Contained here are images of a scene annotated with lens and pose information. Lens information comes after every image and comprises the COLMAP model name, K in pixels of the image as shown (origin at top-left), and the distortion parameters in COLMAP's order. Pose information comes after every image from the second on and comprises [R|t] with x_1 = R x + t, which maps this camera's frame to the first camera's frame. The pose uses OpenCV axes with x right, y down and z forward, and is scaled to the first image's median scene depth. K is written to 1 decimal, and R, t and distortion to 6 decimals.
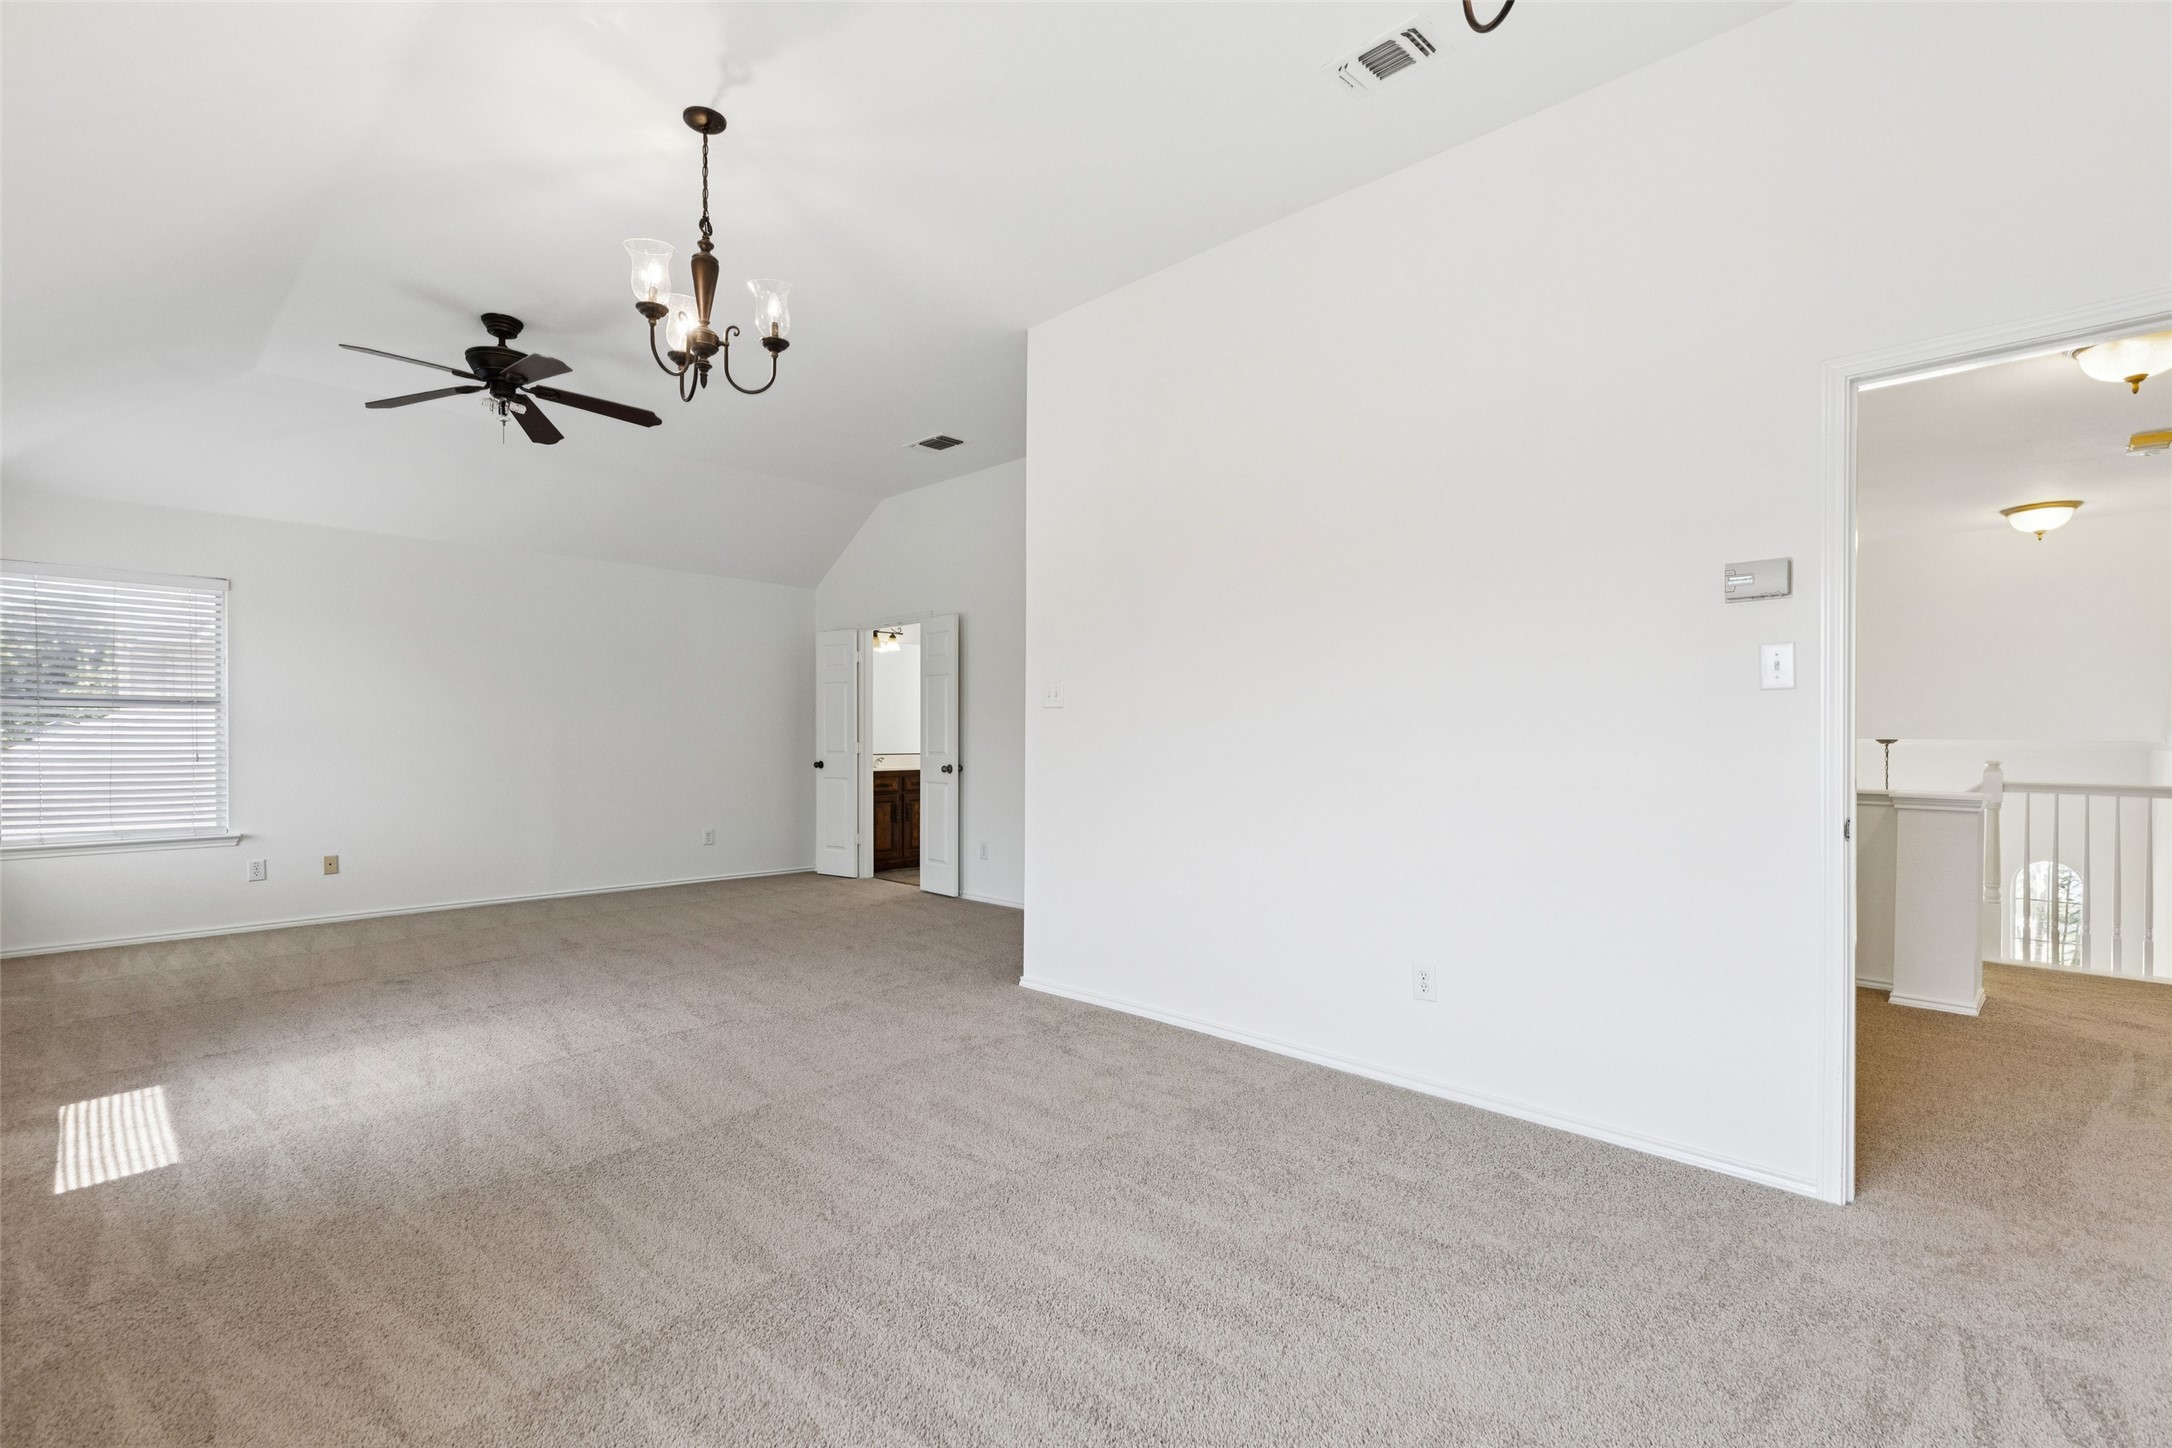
lens RADIAL K [[978.2, 0, 1090.3], [0, 978.2, 732.4], [0, 0, 1]] dist [0.007152, 0.000159]
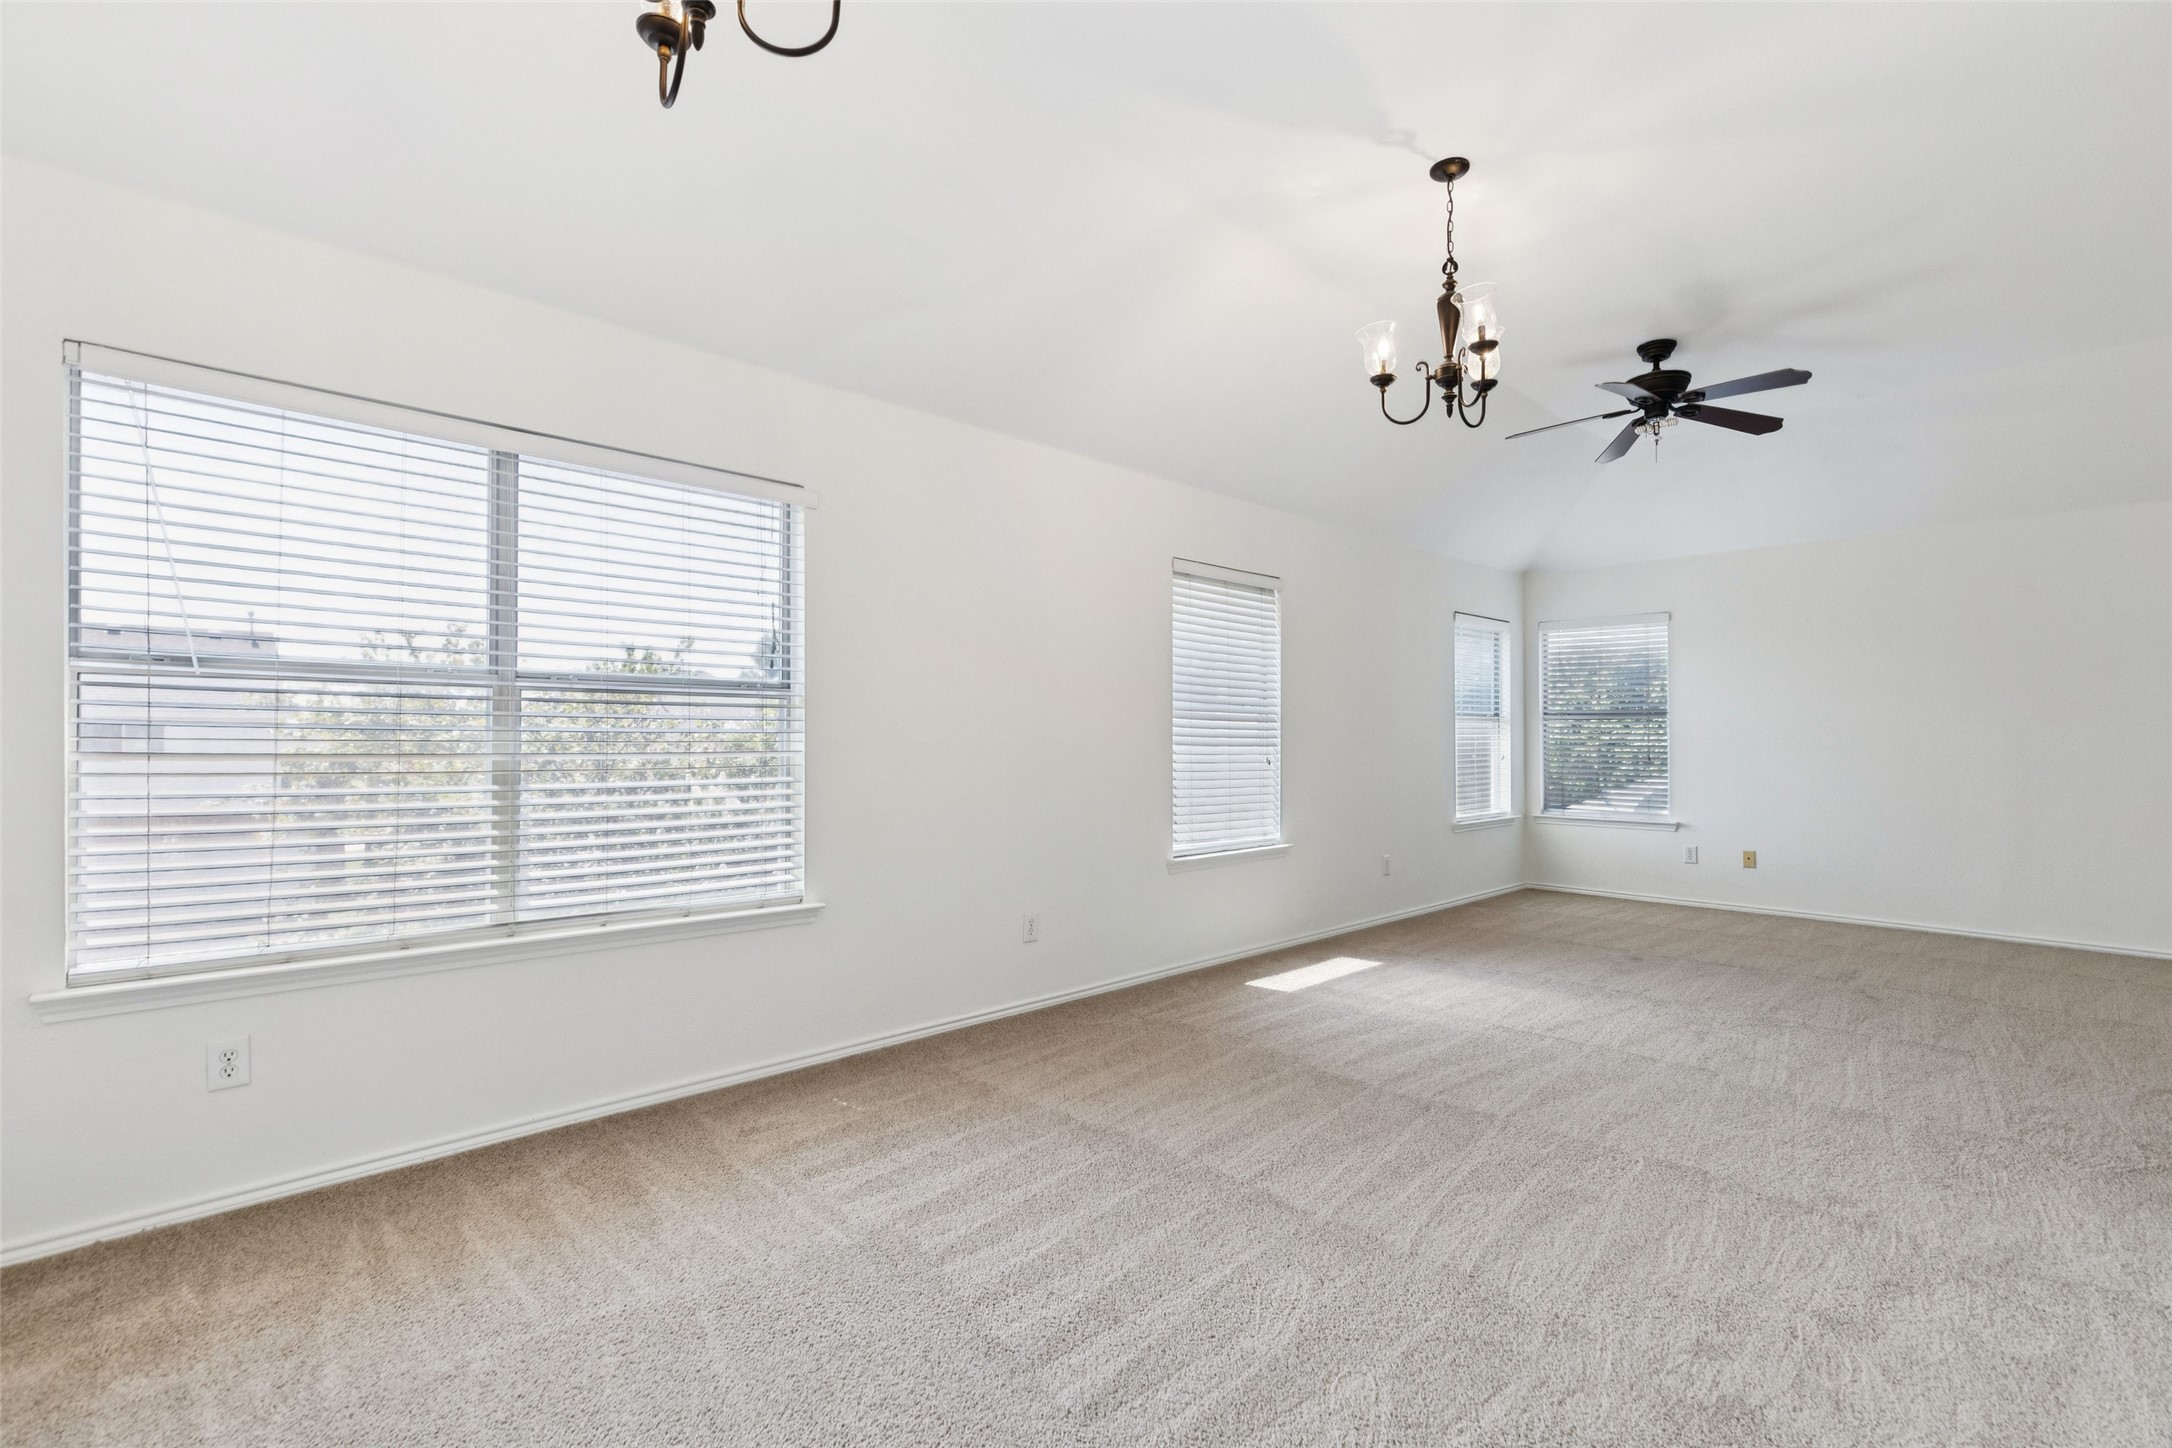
lens RADIAL K [[978.2, 0, 1090.3], [0, 978.2, 732.4], [0, 0, 1]] dist [0.007152, 0.000159]
pose [[-0.040376, -0.007941, -0.999153, 0.685091], [0.005327, 0.999952, -0.008163, -0.000106], [0.999170, -0.005652, -0.040332, 0.641615]]
